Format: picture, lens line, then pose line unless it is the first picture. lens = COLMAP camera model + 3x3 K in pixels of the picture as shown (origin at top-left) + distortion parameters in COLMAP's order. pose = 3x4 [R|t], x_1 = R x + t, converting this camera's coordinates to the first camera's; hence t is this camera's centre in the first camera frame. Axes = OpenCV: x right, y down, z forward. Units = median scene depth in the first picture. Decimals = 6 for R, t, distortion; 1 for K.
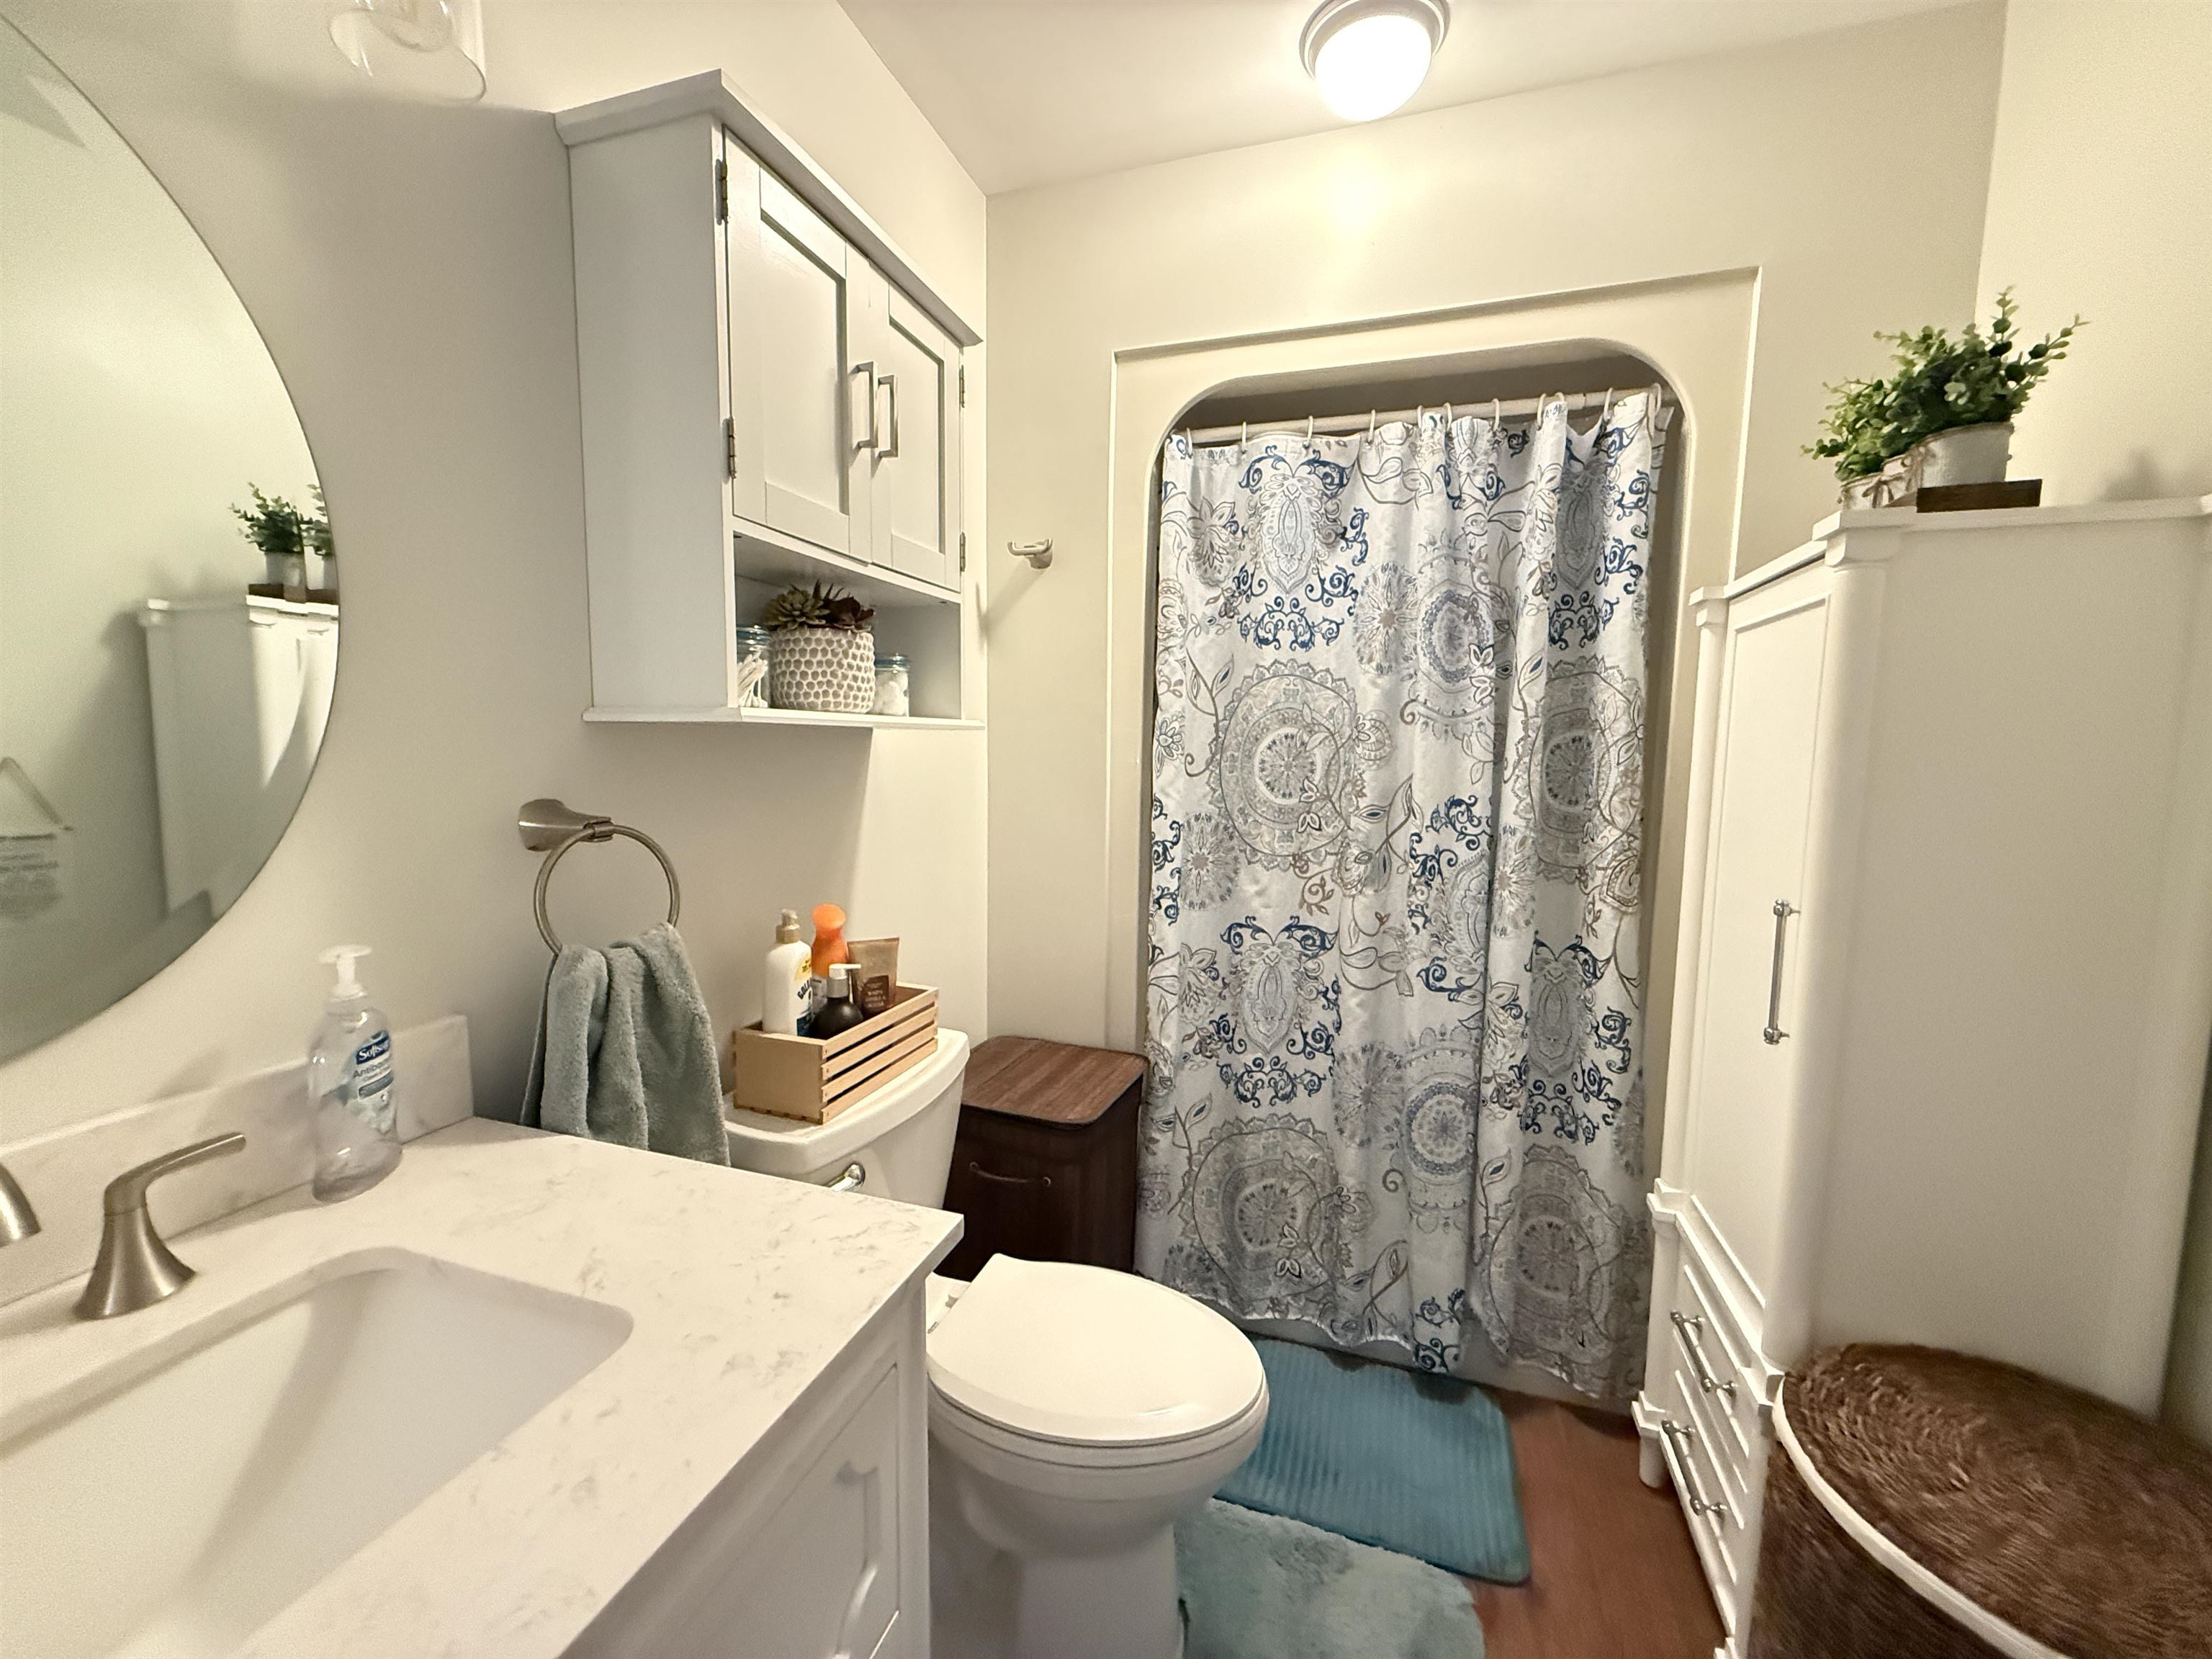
lens RADIAL K [[889.1, 0, 1096.2], [0, 889.1, 822.2], [0, 0, 1]] dist [-0.001276, -0.000007]
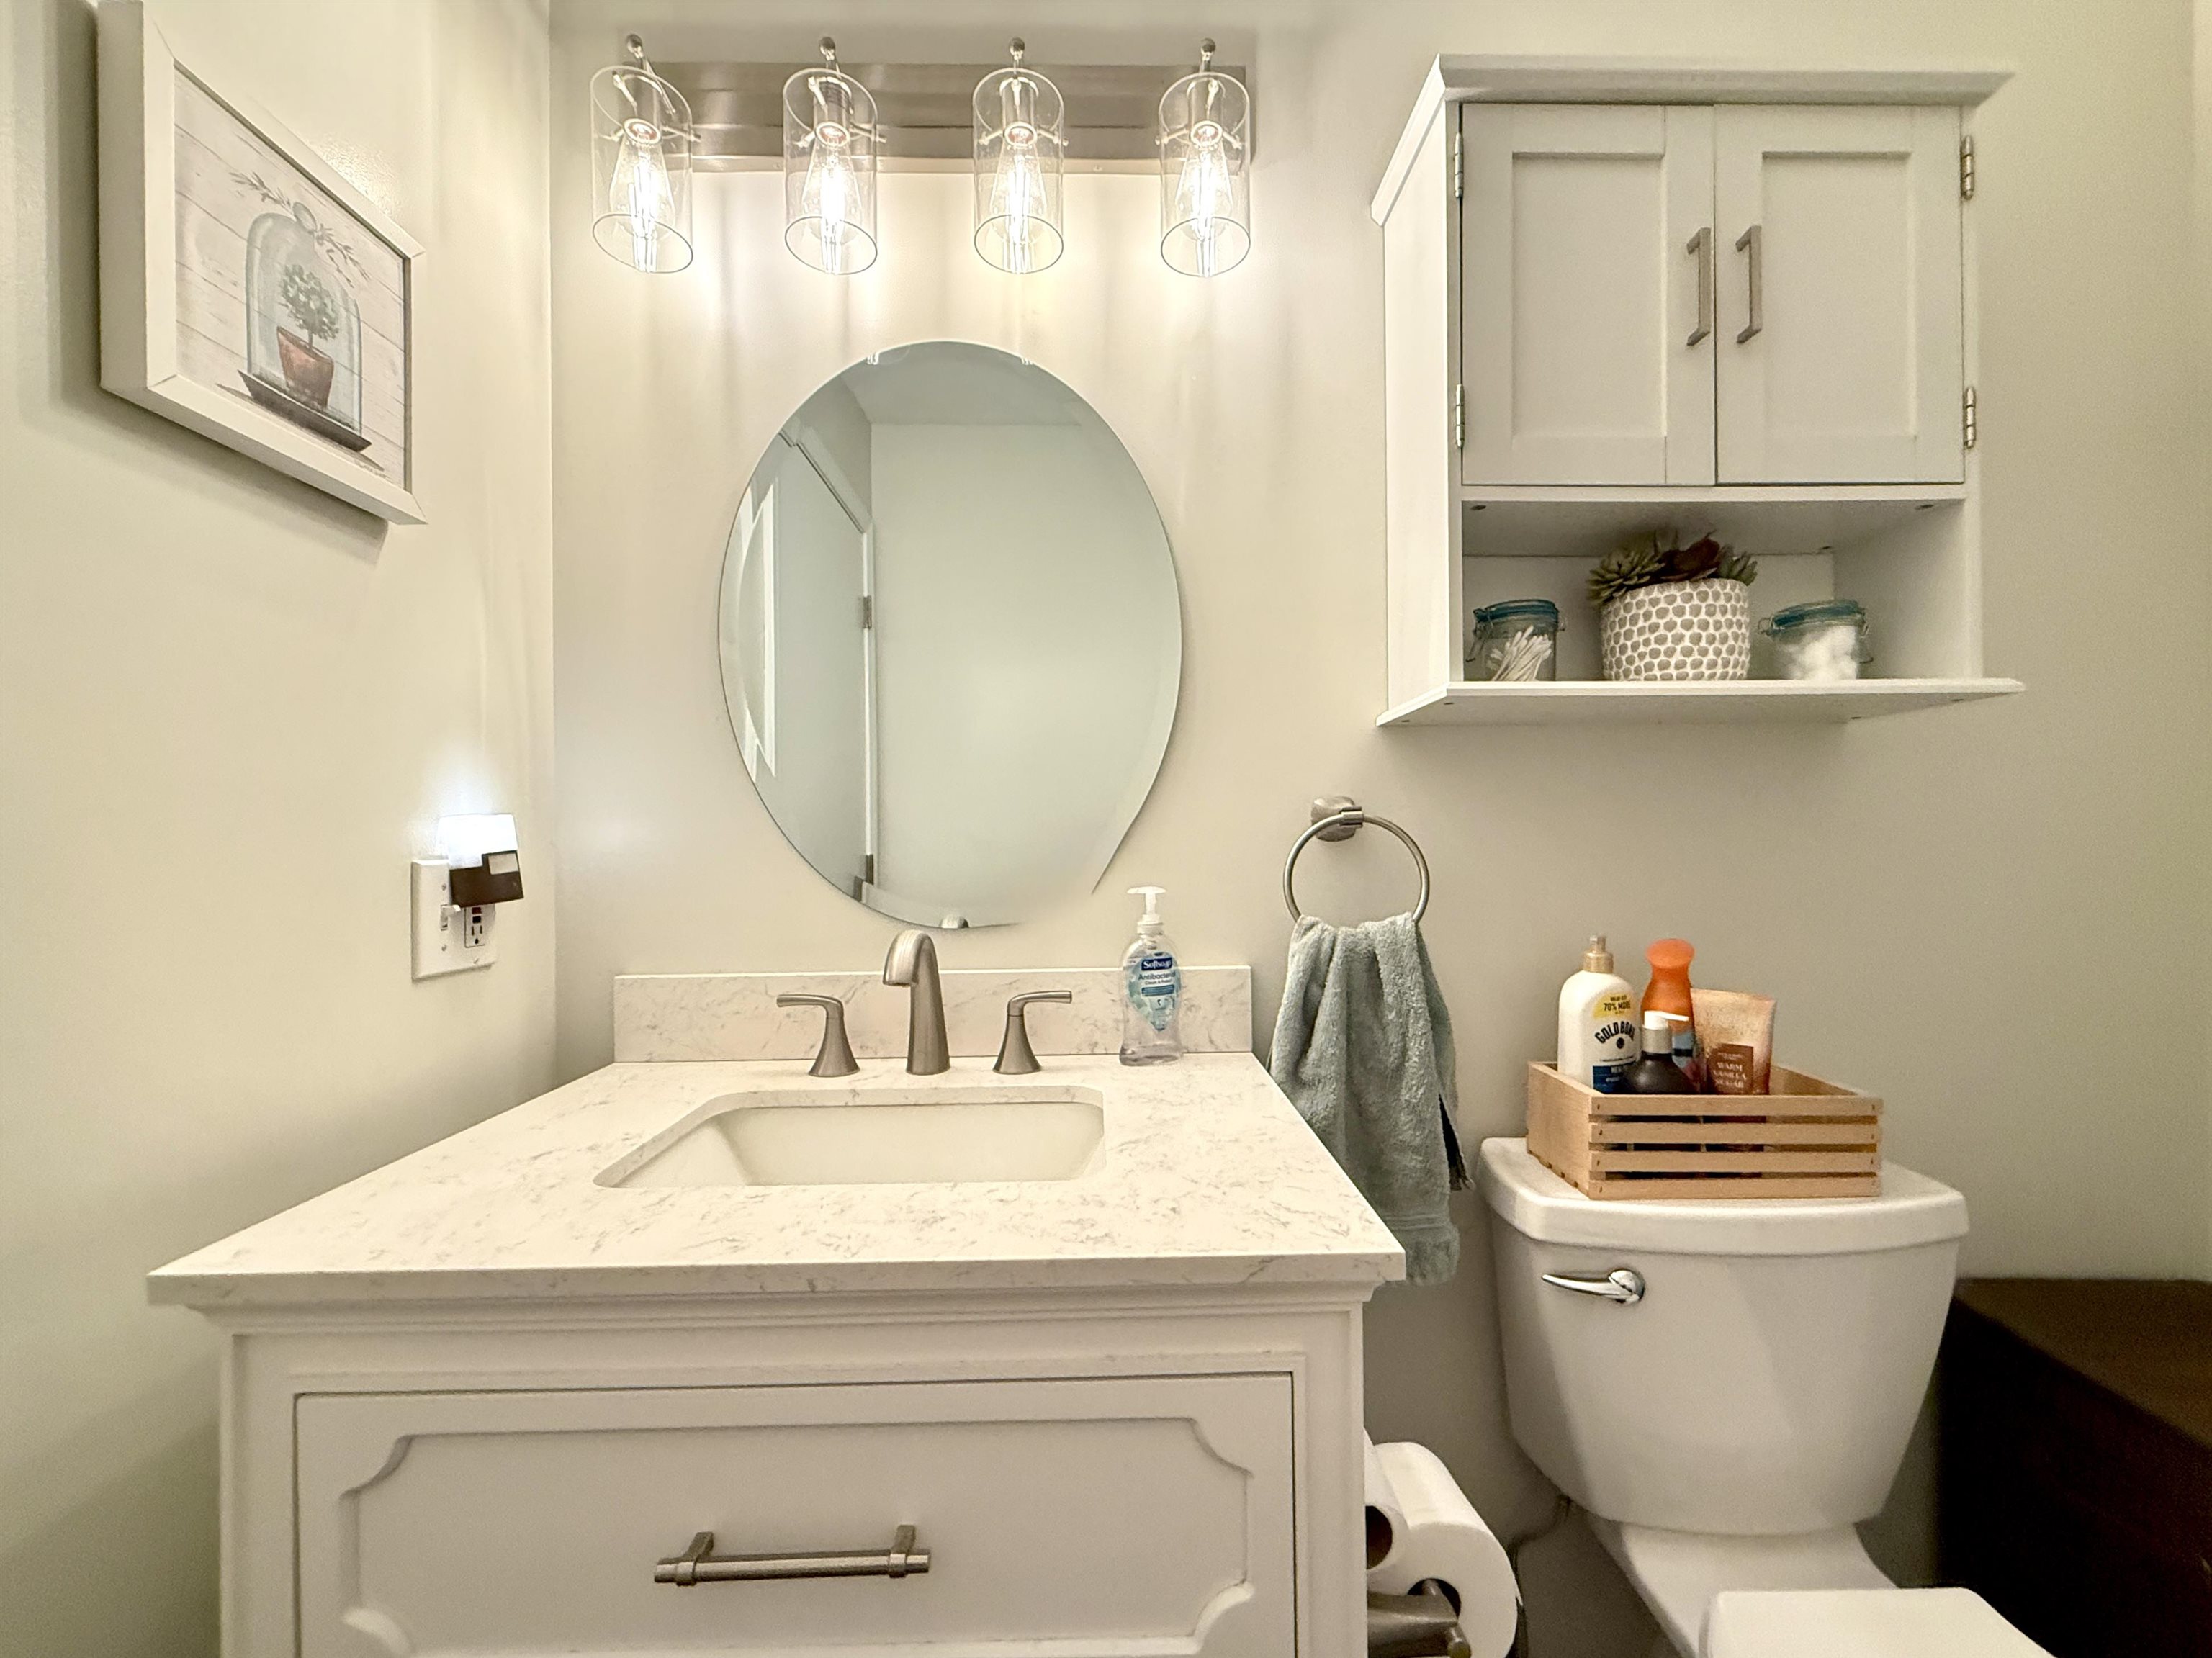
lens RADIAL K [[903.4, 0, 1109.4], [0, 903.4, 843.7], [0, 0, 1]] dist [0.000957, 0.000160]
pose [[0.331441, -0.018410, -0.943296, 0.246819], [-0.073563, 0.996262, -0.045292, 0.071728], [0.940604, 0.084403, 0.328847, 0.235880]]
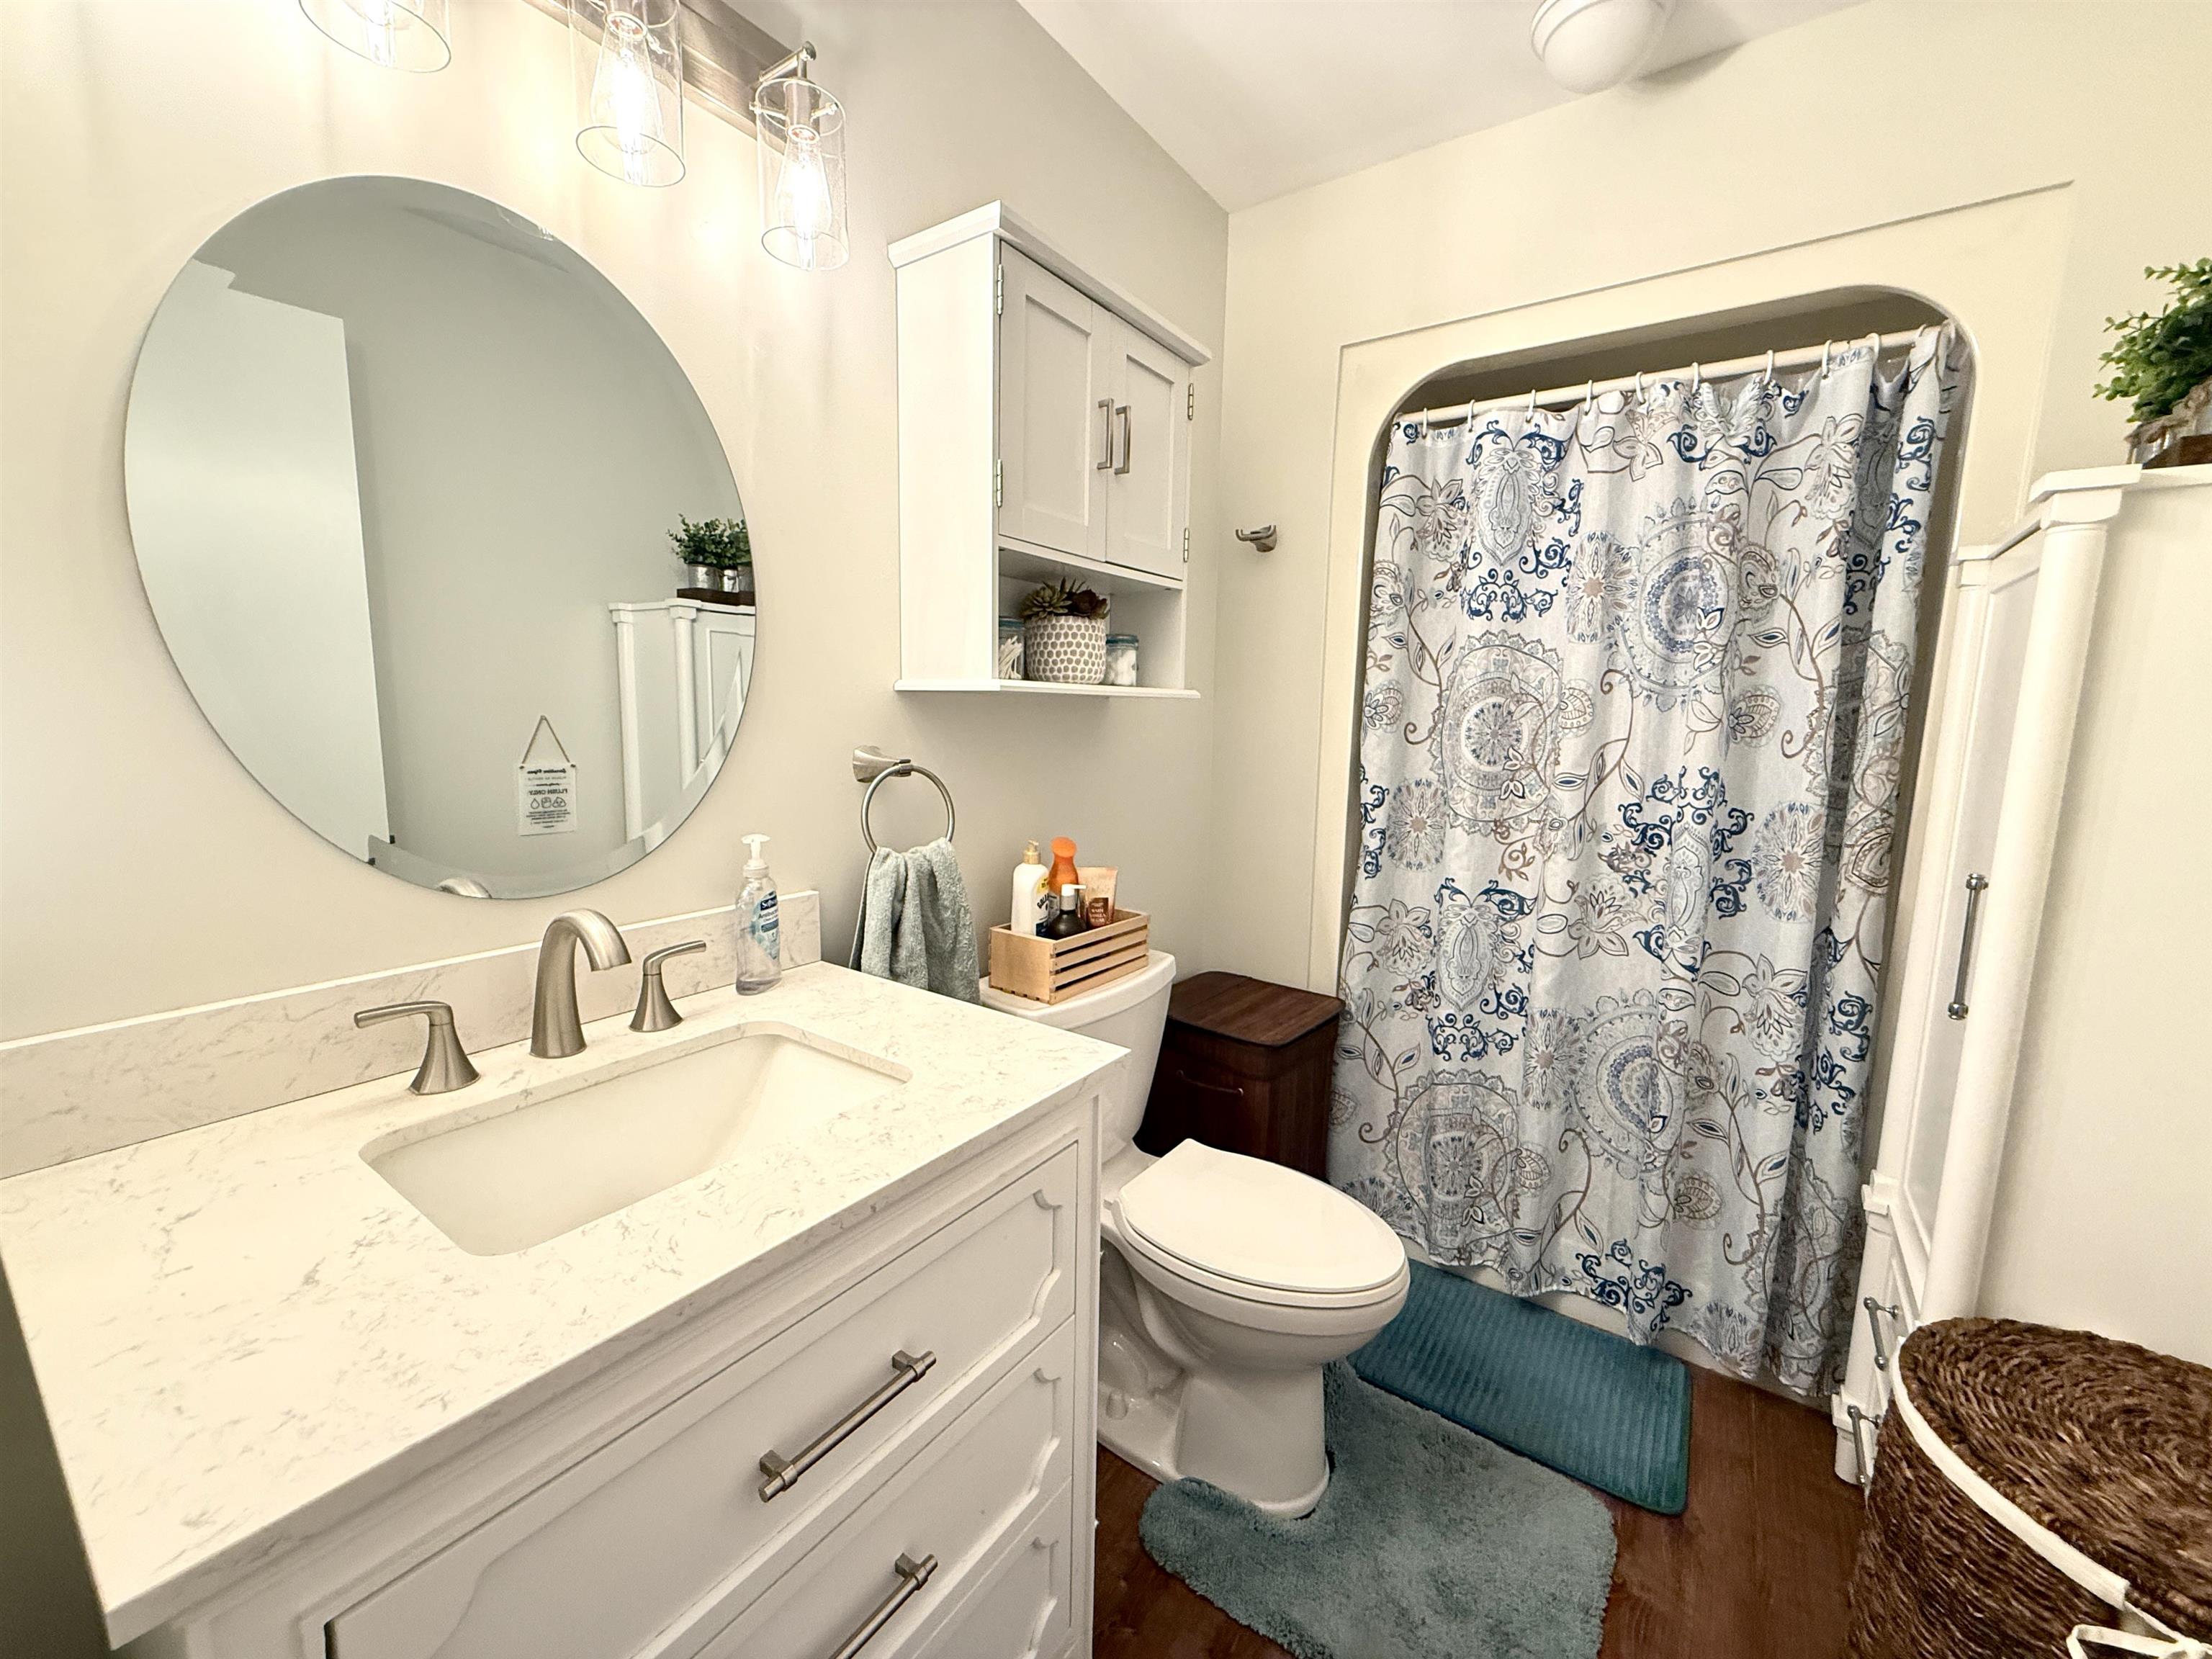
lens RADIAL K [[880.9, 0, 1079.7], [0, 880.9, 821.4], [0, 0, 1]] dist [0.001071, -0.000068]
pose [[0.951548, 0.045172, -0.304163, 0.084223], [-0.035231, 0.998653, 0.038096, 0.018854], [0.305474, -0.025534, 0.951858, -0.151946]]
